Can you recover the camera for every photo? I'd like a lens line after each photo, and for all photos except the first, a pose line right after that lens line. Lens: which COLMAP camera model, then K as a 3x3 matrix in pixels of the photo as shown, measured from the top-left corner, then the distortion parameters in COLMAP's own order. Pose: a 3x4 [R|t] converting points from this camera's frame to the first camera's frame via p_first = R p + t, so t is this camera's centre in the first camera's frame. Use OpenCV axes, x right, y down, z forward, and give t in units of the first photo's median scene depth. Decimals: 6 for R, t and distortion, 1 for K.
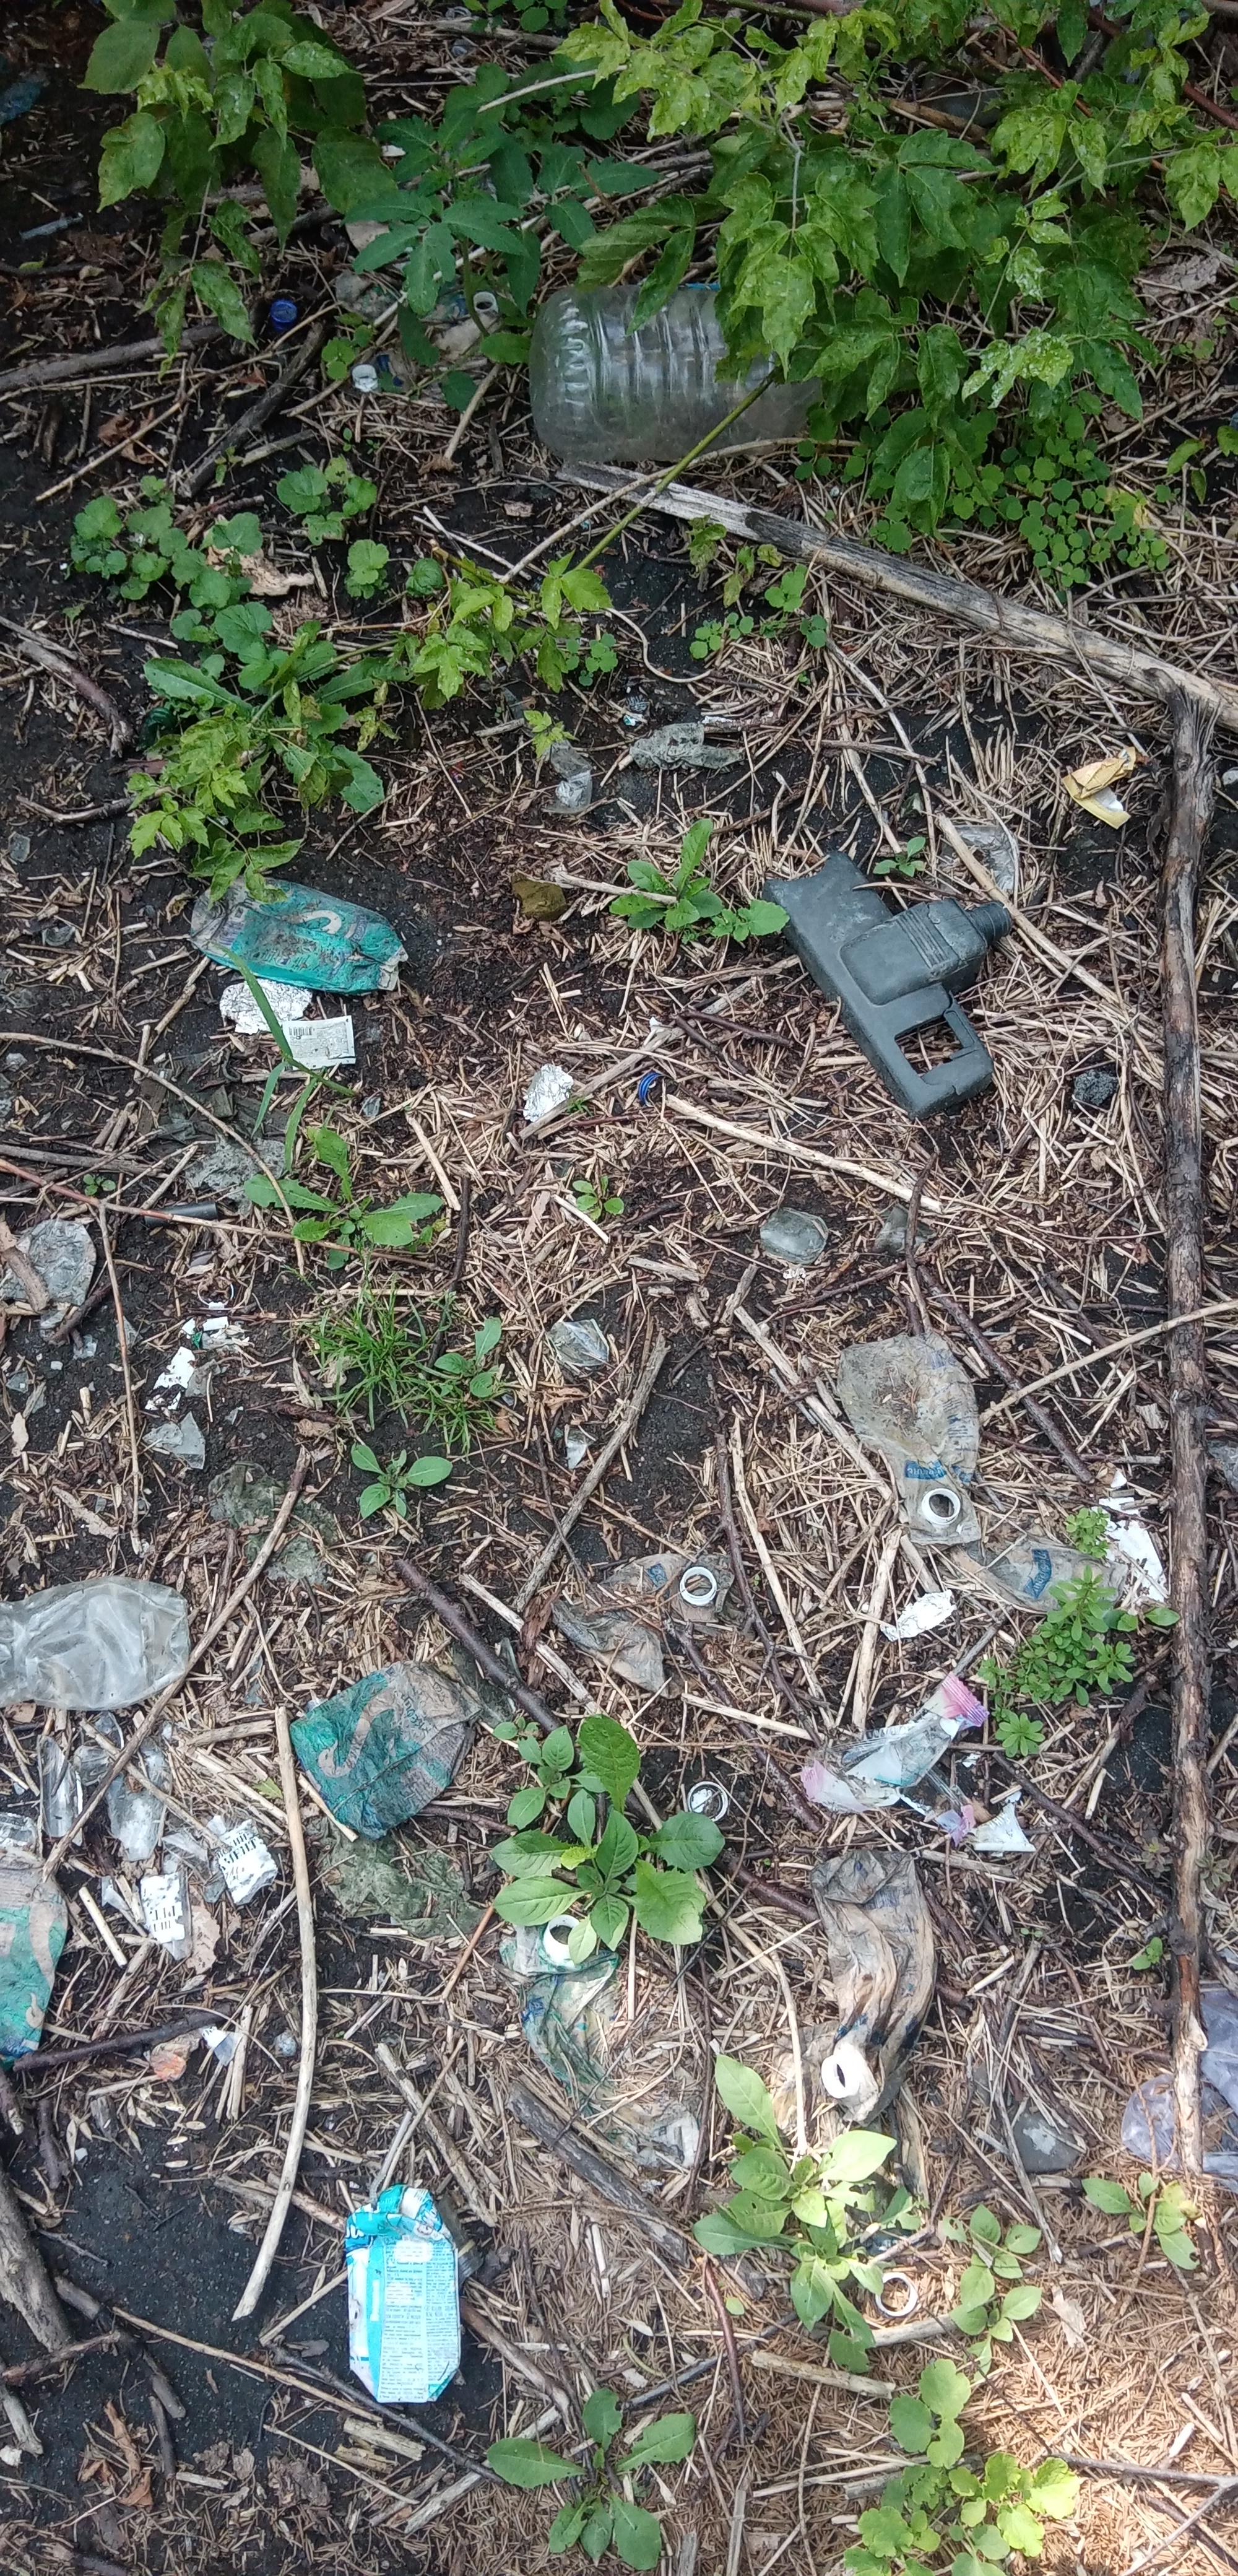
lens RADIAL K [[1601.6, 0, 639.1], [0, 1601.6, 1299.8], [0, 0, 1]] dist [0.029082, -0.037381]
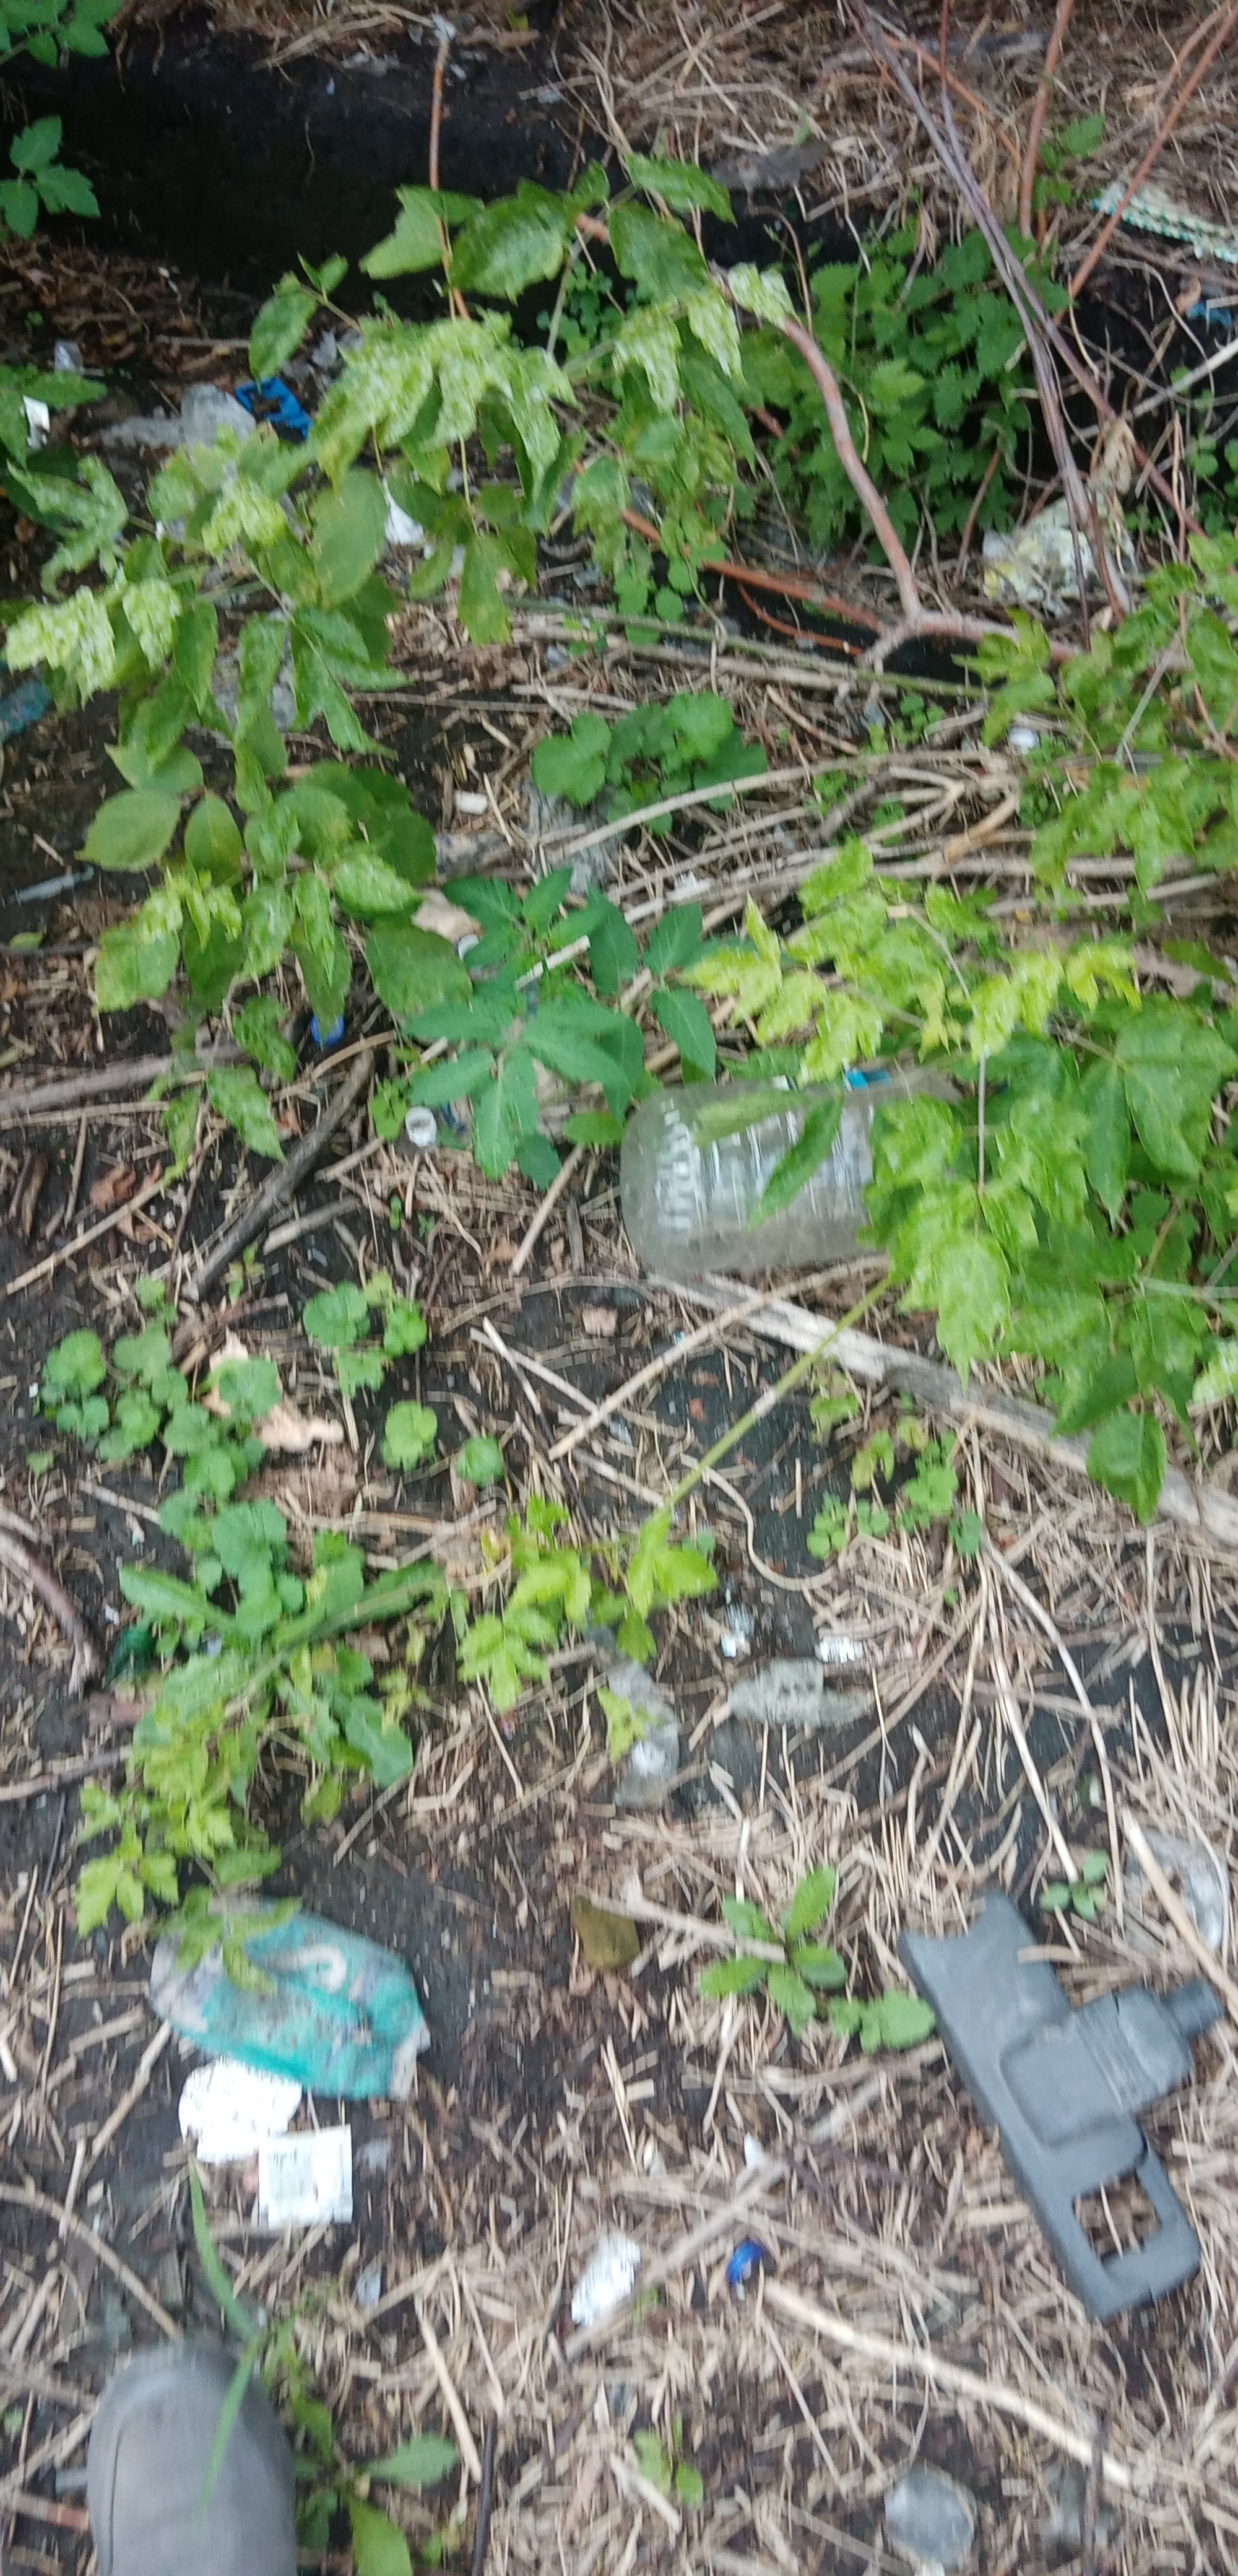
lens RADIAL K [[1601.6, 0, 637.6], [0, 1601.6, 1303.2], [0, 0, 1]] dist [0.029082, -0.037381]
pose [[0.998788, 0.046450, -0.016254, -0.047161], [-0.047127, 0.997915, -0.044105, -0.507616], [0.014172, 0.044818, 0.998895, 0.211413]]
